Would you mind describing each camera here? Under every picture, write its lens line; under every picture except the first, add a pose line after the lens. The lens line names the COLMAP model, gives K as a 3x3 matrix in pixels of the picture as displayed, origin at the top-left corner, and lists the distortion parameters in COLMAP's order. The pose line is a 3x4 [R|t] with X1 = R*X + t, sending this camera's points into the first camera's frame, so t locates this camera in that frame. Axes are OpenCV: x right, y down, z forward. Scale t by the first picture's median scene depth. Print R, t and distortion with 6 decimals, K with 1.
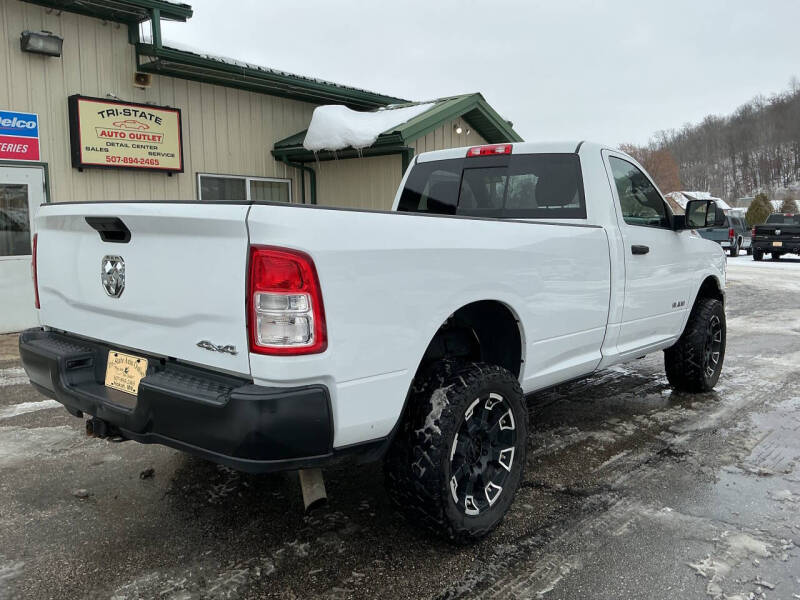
lens RADIAL K [[663.9, 0, 407.2], [0, 663.9, 303.2], [0, 0, 1]] dist [0.097332, -0.186228]
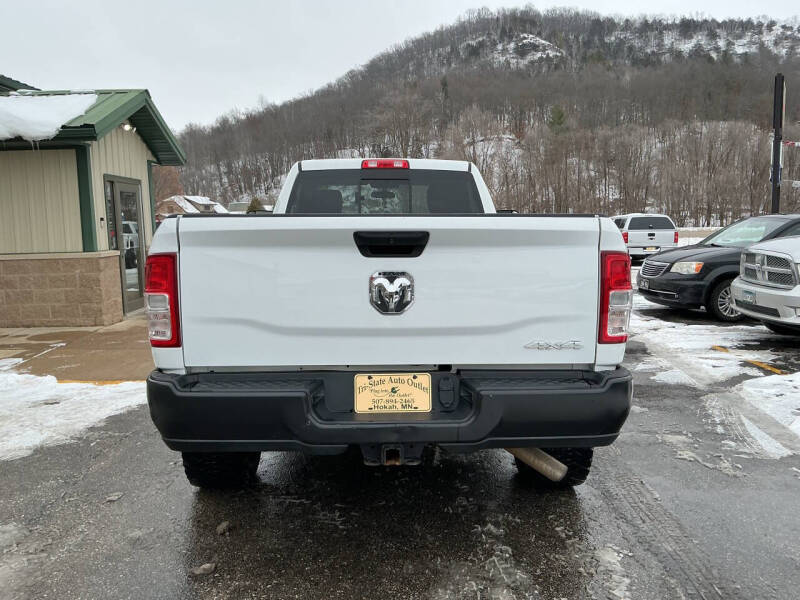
lens RADIAL K [[663.9, 0, 404.9], [0, 663.9, 299.4], [0, 0, 1]] dist [0.097332, -0.186228]
pose [[0.748153, -0.082651, 0.658358, -0.580735], [0.089135, 0.995737, 0.023713, -0.028422], [-0.657512, 0.040941, 0.752331, 0.155220]]
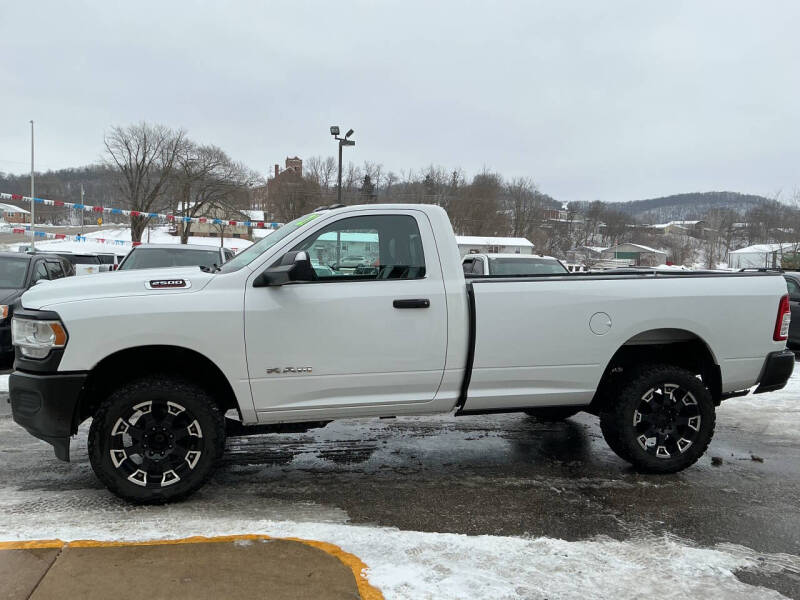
lens RADIAL K [[663.9, 0, 399.2], [0, 663.9, 304.9], [0, 0, 1]] dist [0.097332, -0.186228]
pose [[-0.784541, -0.057700, 0.617387, -0.555208], [0.052494, 0.985907, 0.158848, -0.255212], [-0.617851, 0.157032, -0.770455, 1.897252]]
